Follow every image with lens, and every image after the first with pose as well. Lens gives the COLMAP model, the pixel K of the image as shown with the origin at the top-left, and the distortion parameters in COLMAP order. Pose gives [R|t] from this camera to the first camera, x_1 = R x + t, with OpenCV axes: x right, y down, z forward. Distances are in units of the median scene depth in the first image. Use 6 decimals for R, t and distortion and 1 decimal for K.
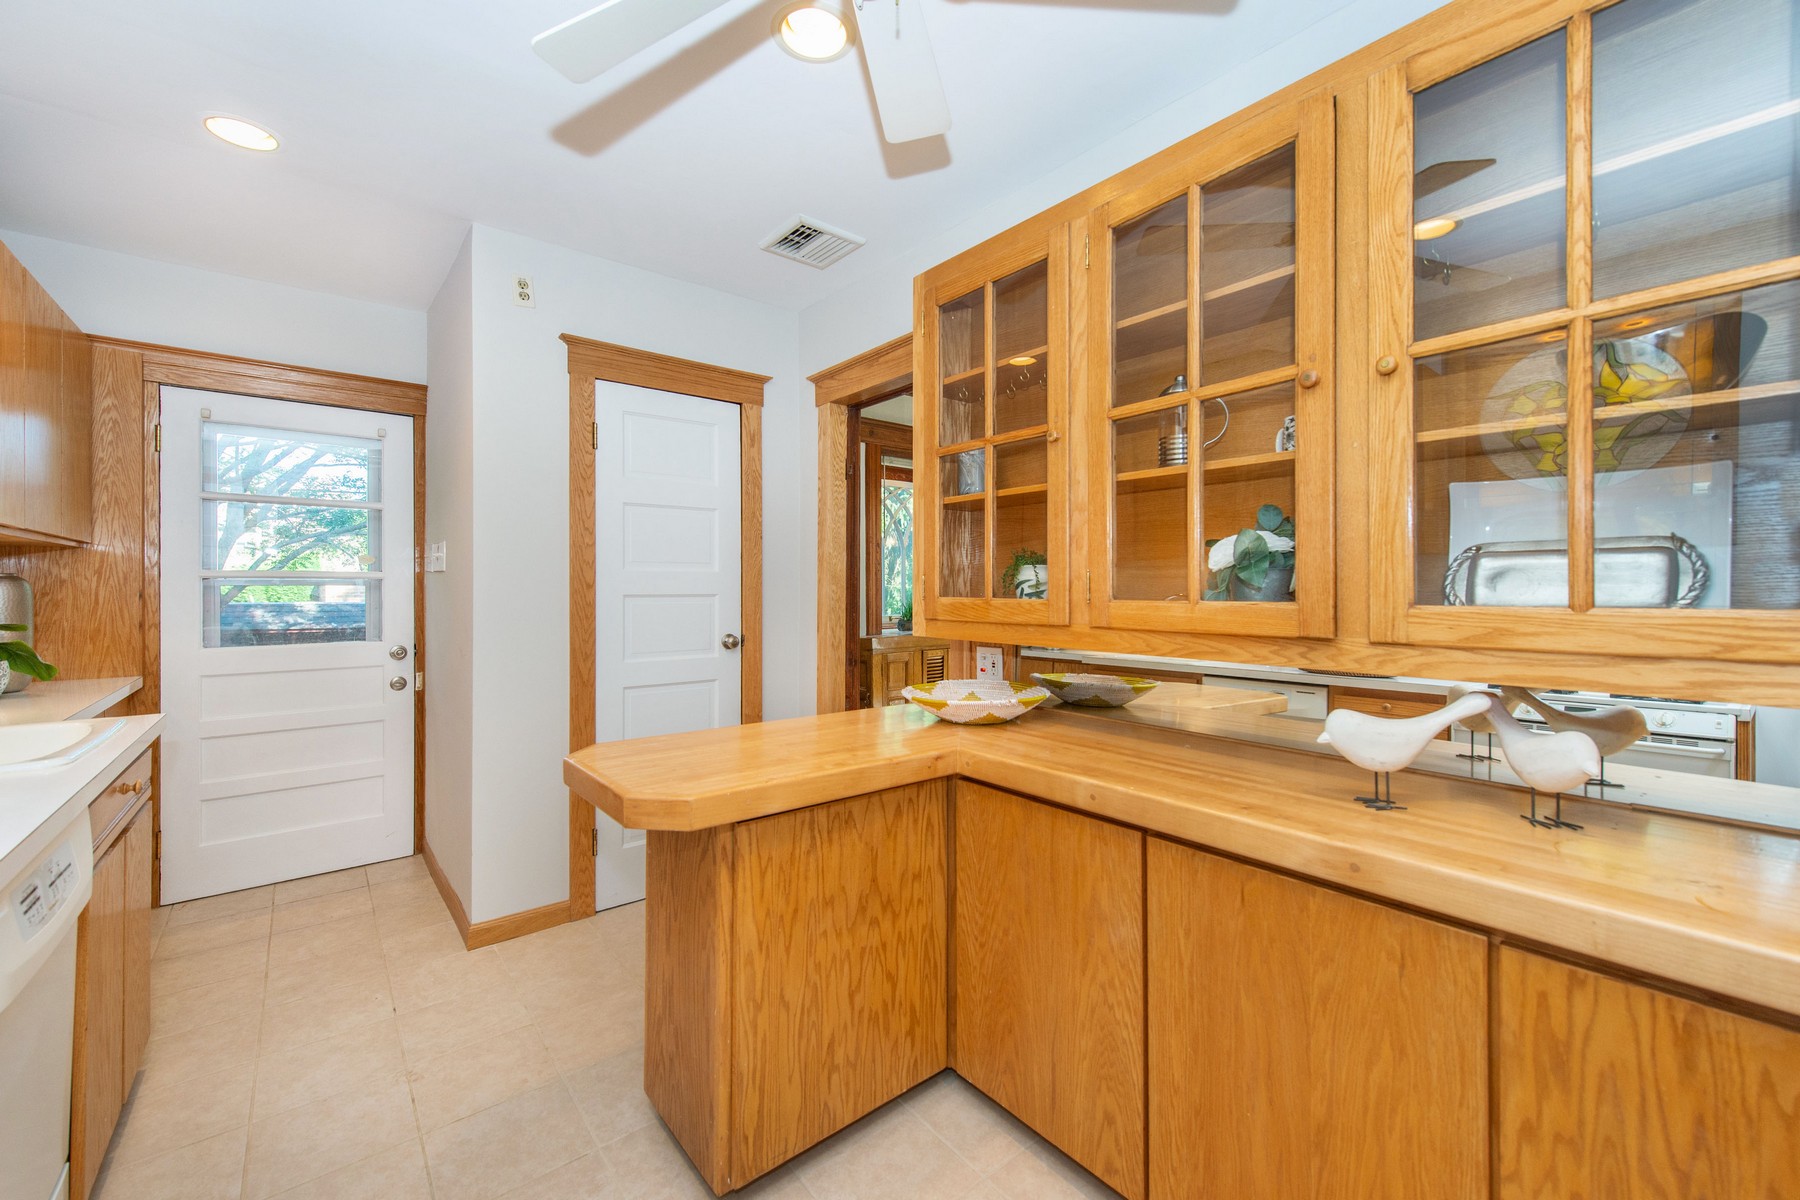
lens RADIAL K [[717.0, 0, 884.4], [0, 717.0, 588.6], [0, 0, 1]] dist [0.009944, -0.000244]
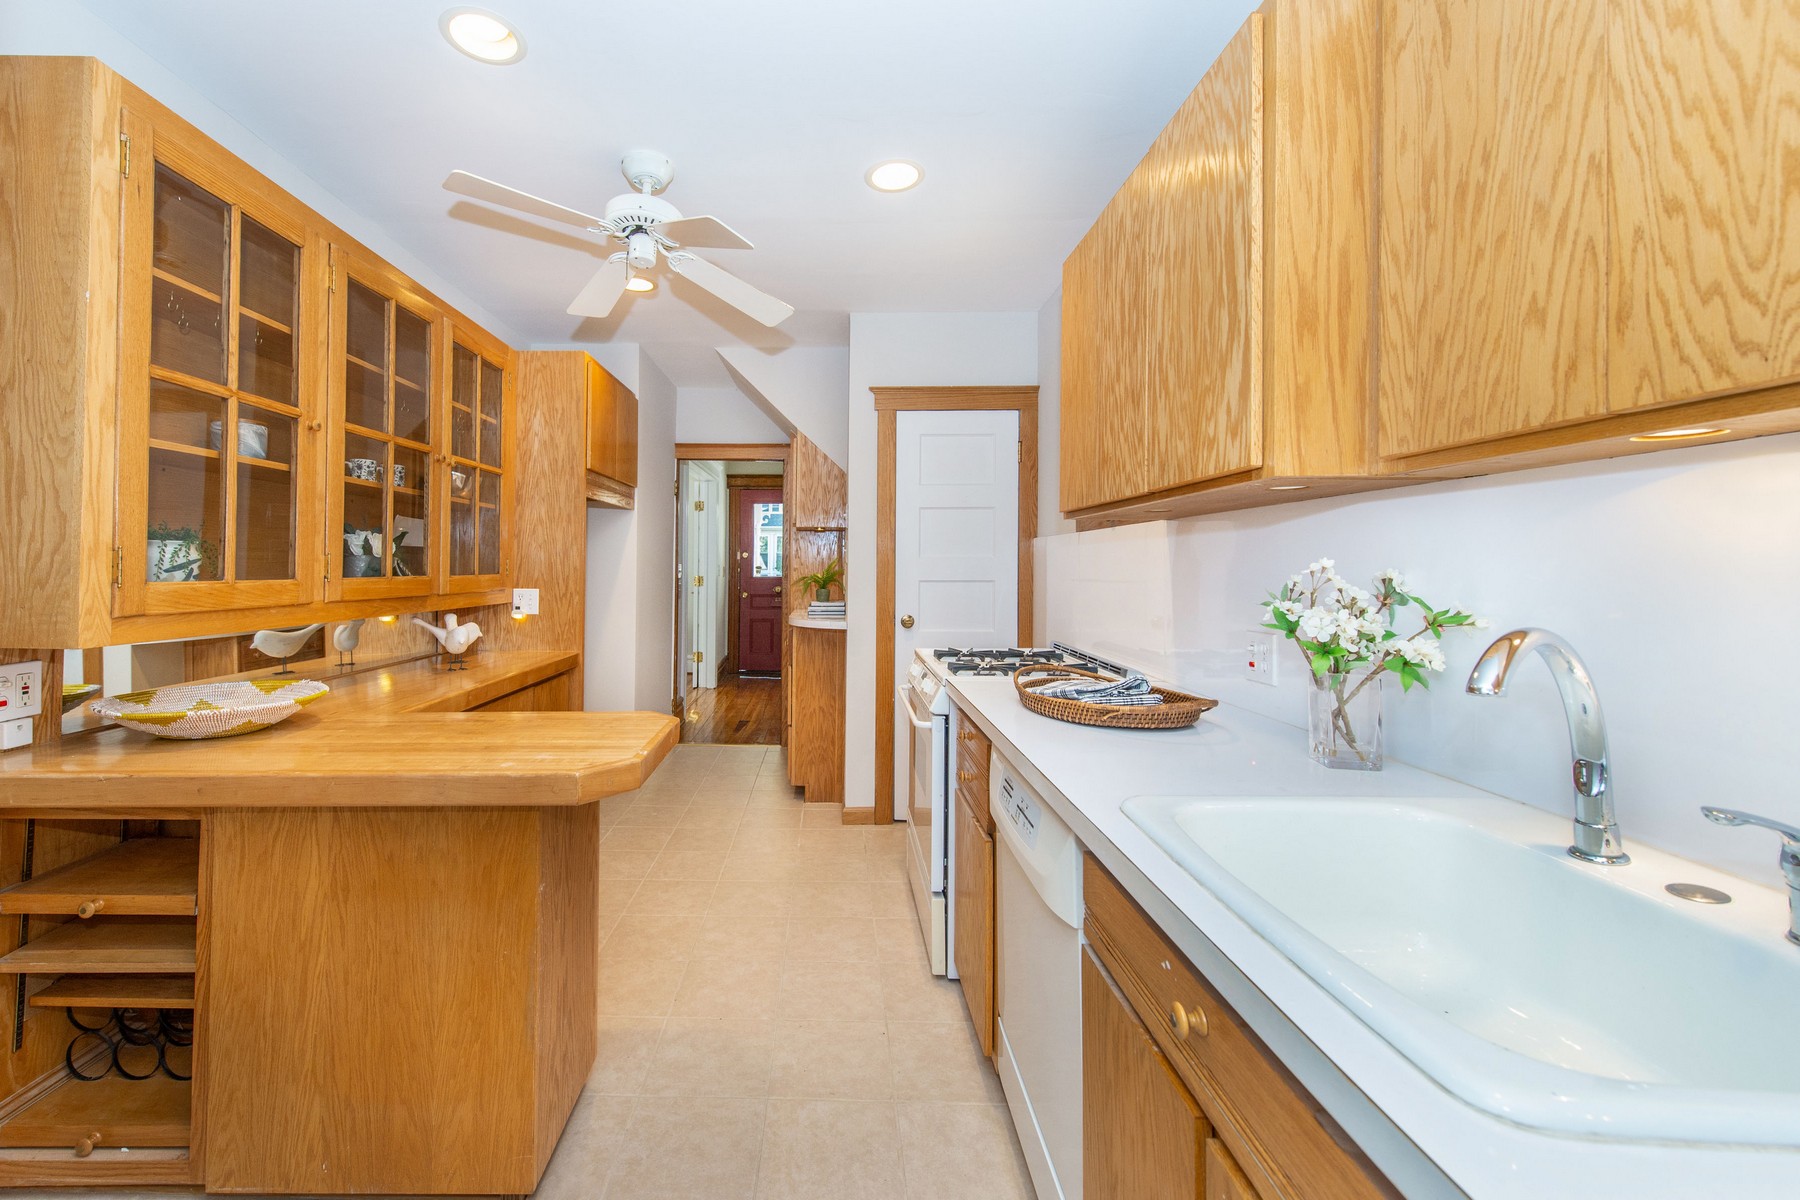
lens RADIAL K [[735.8, 0, 836.0], [0, 735.8, 560.6], [0, 0, 1]] dist [-0.009208, -0.000230]
pose [[-0.781994, 0.001302, 0.623285, -1.441851], [-0.005278, 0.999948, -0.008711, -0.010530], [-0.623264, -0.010101, -0.781947, 1.876927]]
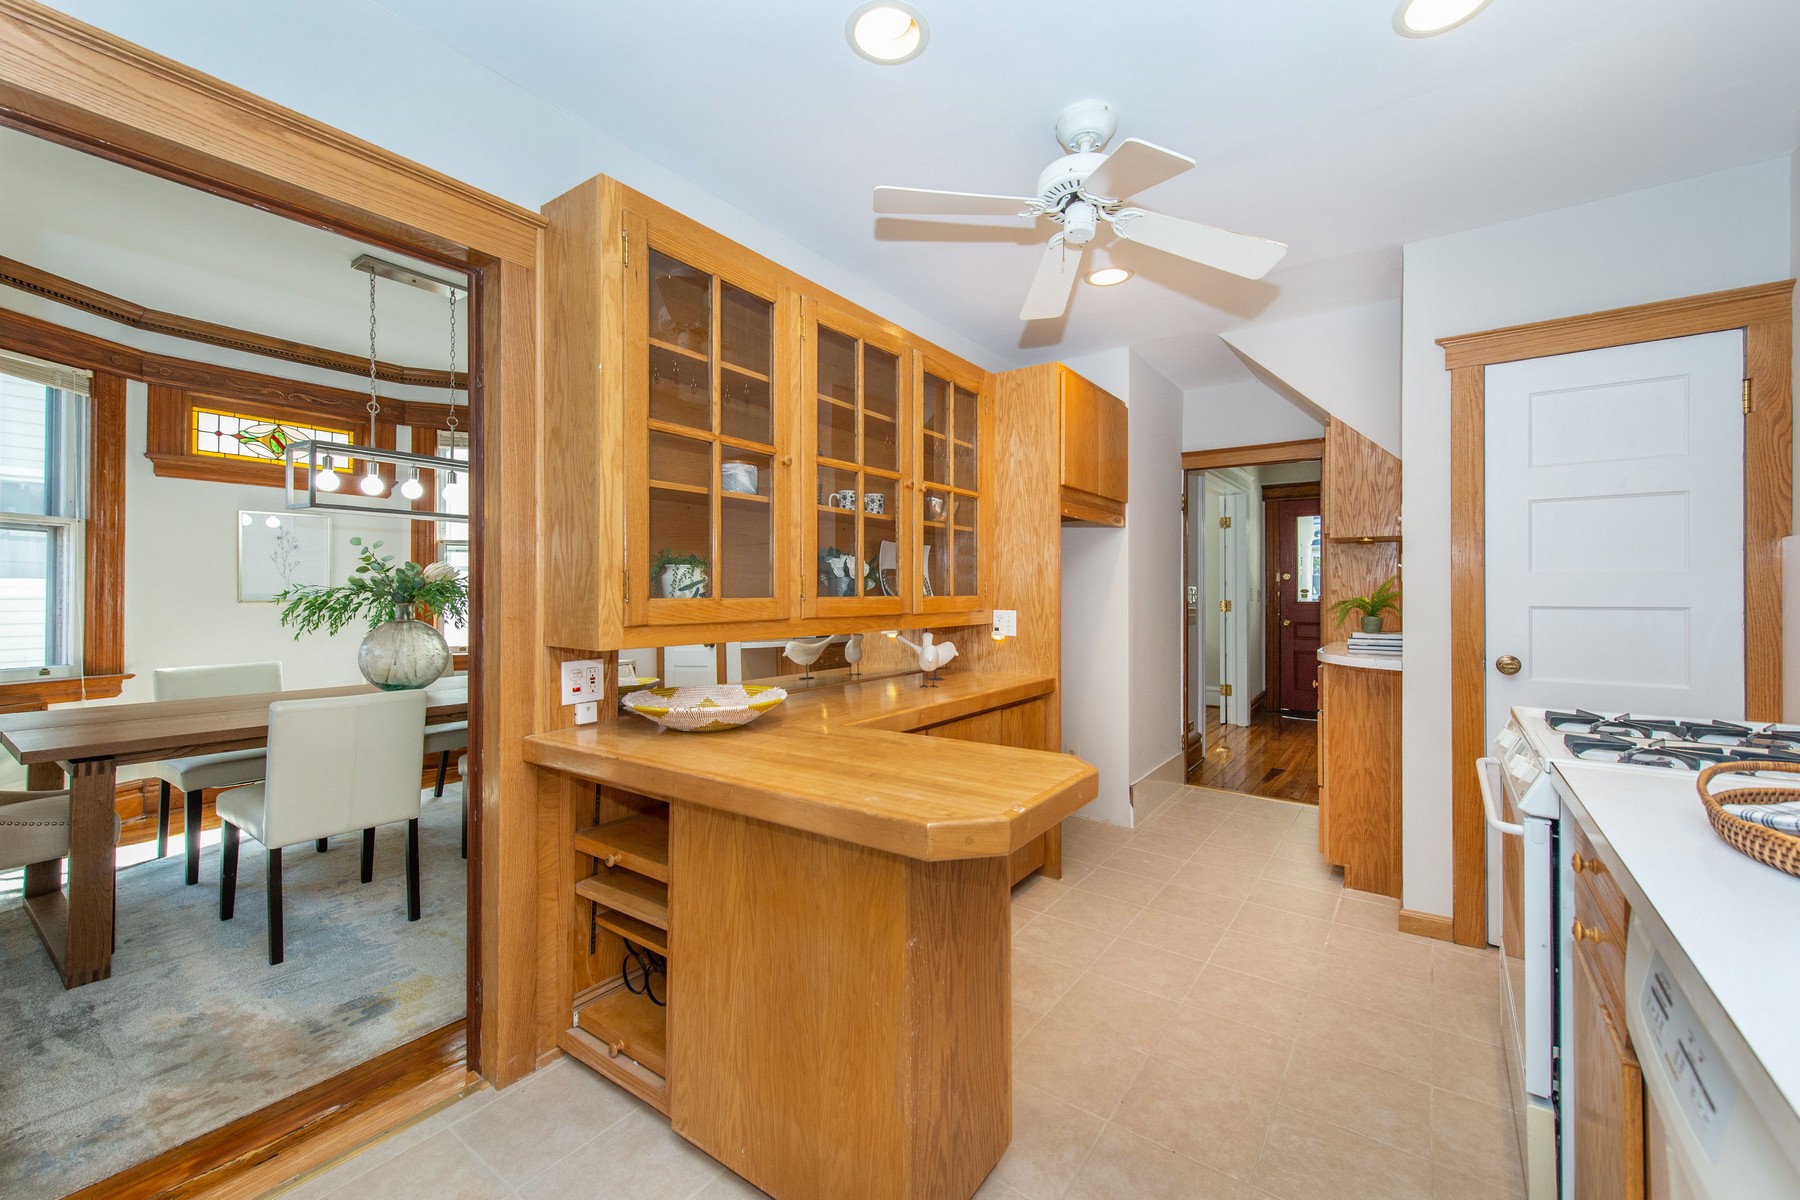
lens RADIAL K [[724.6, 0, 903.4], [0, 724.6, 586.1], [0, 0, 1]] dist [0.013085, -0.006385]
pose [[-0.265307, 0.004454, 0.964154, -1.345456], [-0.003164, 0.999980, -0.005490, 0.001769], [-0.964159, -0.004507, -0.265288, 1.555841]]
